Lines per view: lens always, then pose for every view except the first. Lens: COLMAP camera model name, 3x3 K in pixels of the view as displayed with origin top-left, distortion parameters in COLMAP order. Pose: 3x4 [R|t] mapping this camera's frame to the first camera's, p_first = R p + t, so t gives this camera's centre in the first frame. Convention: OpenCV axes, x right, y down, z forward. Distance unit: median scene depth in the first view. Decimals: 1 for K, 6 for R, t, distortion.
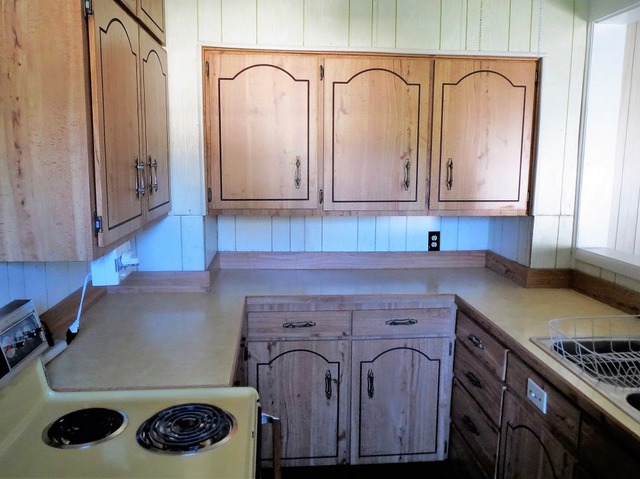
lens RADIAL K [[544.6, 0, 320.0], [0, 544.6, 239.5], [0, 0, 1]] dist [-0.003322, 0.013167]
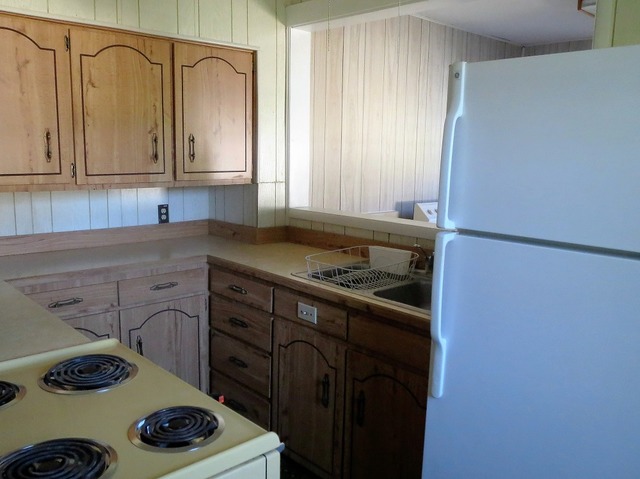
lens RADIAL K [[574.4, 0, 320.0], [0, 574.4, 239.5], [0, 0, 1]] dist [-0.005086, 0.001254]
pose [[0.793493, -0.093220, 0.601397, -0.280151], [0.085375, 0.995478, 0.041660, 0.039948], [-0.602561, 0.018287, 0.797863, -0.088937]]
